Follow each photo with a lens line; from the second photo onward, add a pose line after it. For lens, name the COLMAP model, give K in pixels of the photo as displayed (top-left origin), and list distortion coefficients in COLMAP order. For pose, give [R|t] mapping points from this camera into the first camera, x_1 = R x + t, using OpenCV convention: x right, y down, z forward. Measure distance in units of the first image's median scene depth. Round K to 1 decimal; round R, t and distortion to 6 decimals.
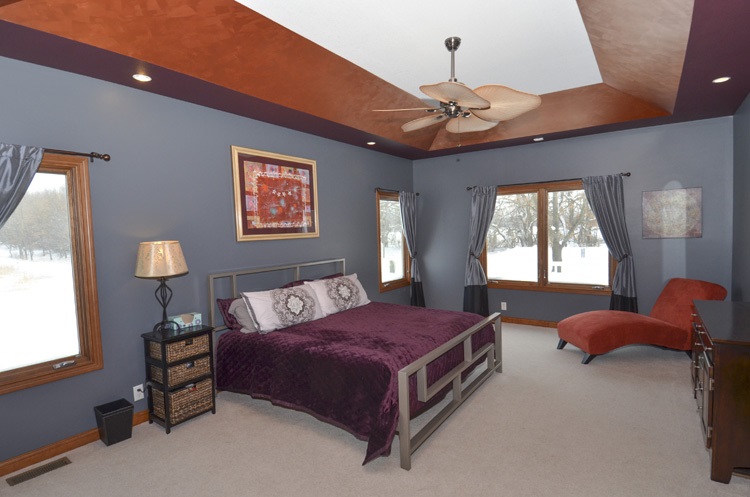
lens RADIAL K [[390.1, 0, 376.5], [0, 390.1, 248.4], [0, 0, 1]] dist [0.012743, -0.014465]
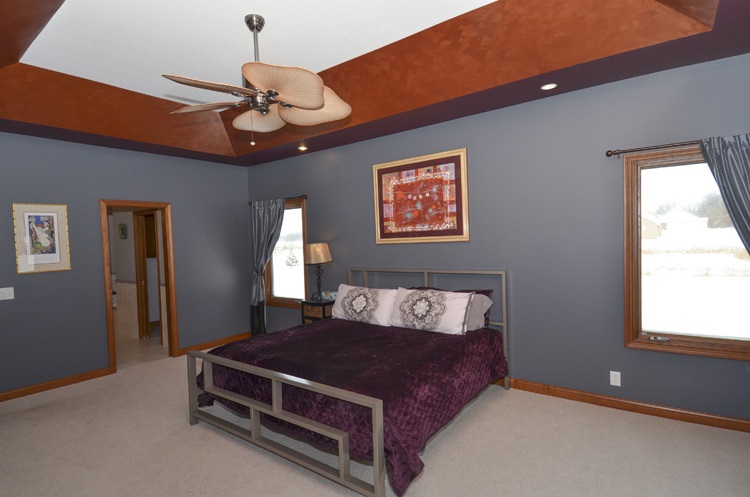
lens RADIAL K [[390.1, 0, 375.9], [0, 390.1, 251.4], [0, 0, 1]] dist [0.012743, -0.014465]
pose [[-0.044261, 0.070081, -0.996559, 0.768866], [-0.005692, 0.997503, 0.070401, -0.071789], [0.999004, 0.008788, -0.043752, 0.949736]]
